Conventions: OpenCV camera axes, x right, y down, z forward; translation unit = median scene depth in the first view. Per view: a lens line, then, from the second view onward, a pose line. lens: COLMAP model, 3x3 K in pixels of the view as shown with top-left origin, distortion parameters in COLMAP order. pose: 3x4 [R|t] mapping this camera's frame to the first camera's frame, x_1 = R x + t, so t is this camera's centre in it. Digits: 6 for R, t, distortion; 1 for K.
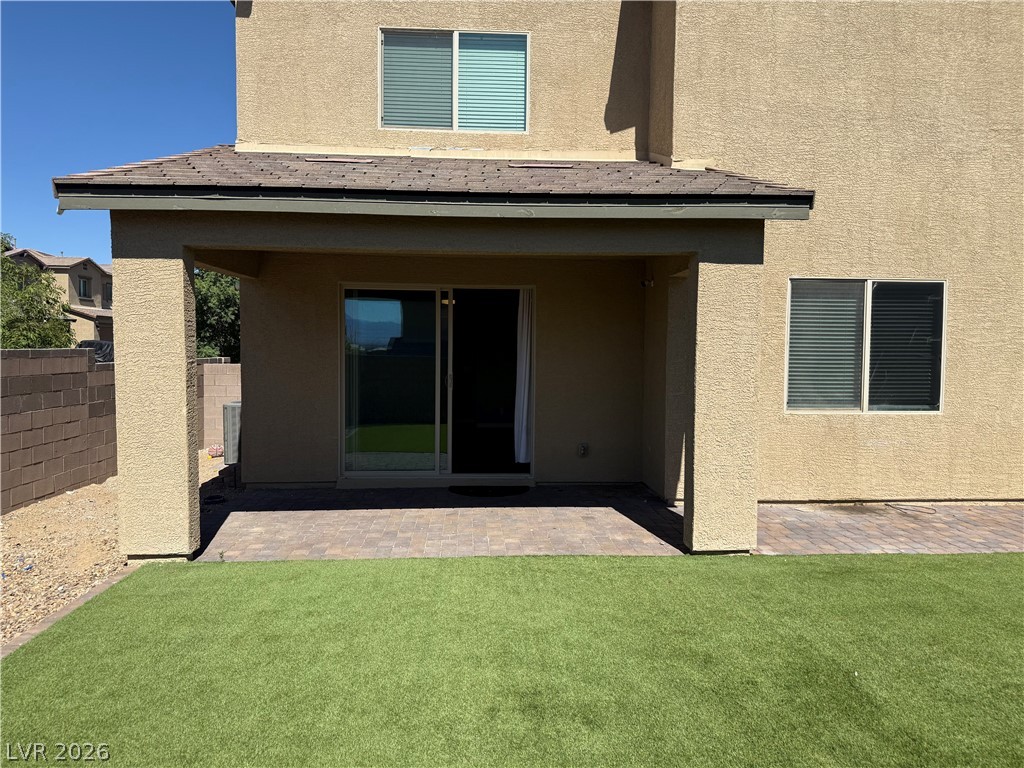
lens RADIAL K [[717.9, 0, 506.2], [0, 717.9, 382.5], [0, 0, 1]] dist [0.067505, -0.083025]
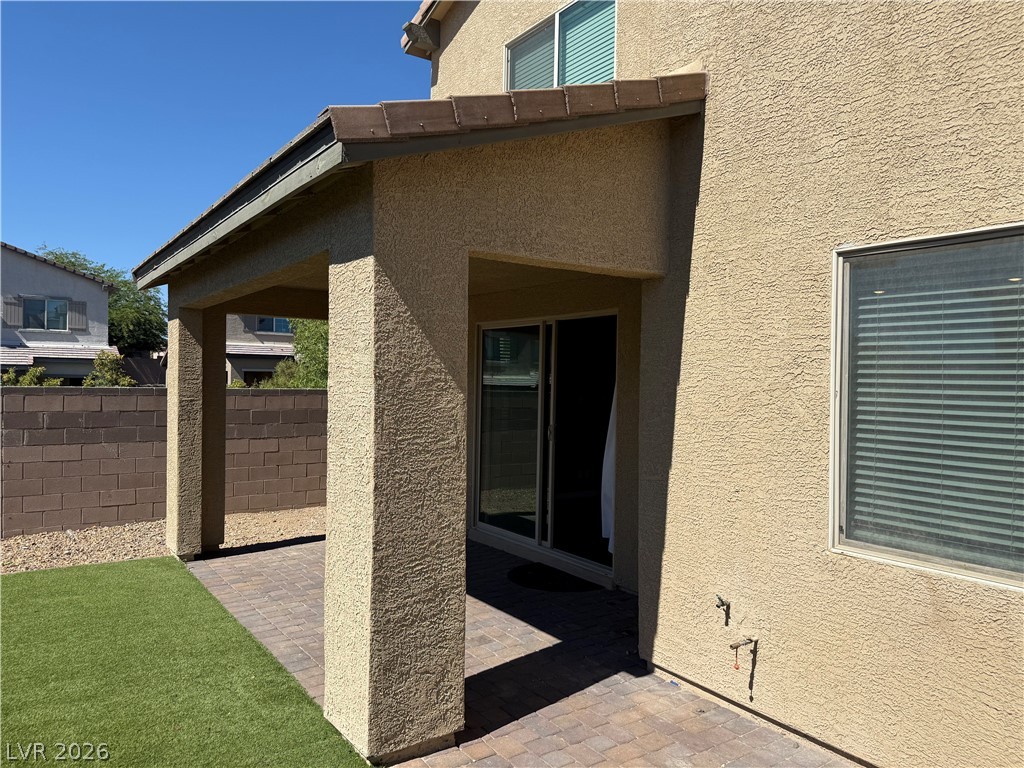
lens RADIAL K [[717.9, 0, 511.3], [0, 717.9, 383.3], [0, 0, 1]] dist [0.067505, -0.083025]
pose [[0.532445, 0.004842, -0.846451, 0.657508], [-0.055789, 0.998010, -0.029384, -0.036693], [0.844624, 0.062868, 0.531656, 0.583707]]
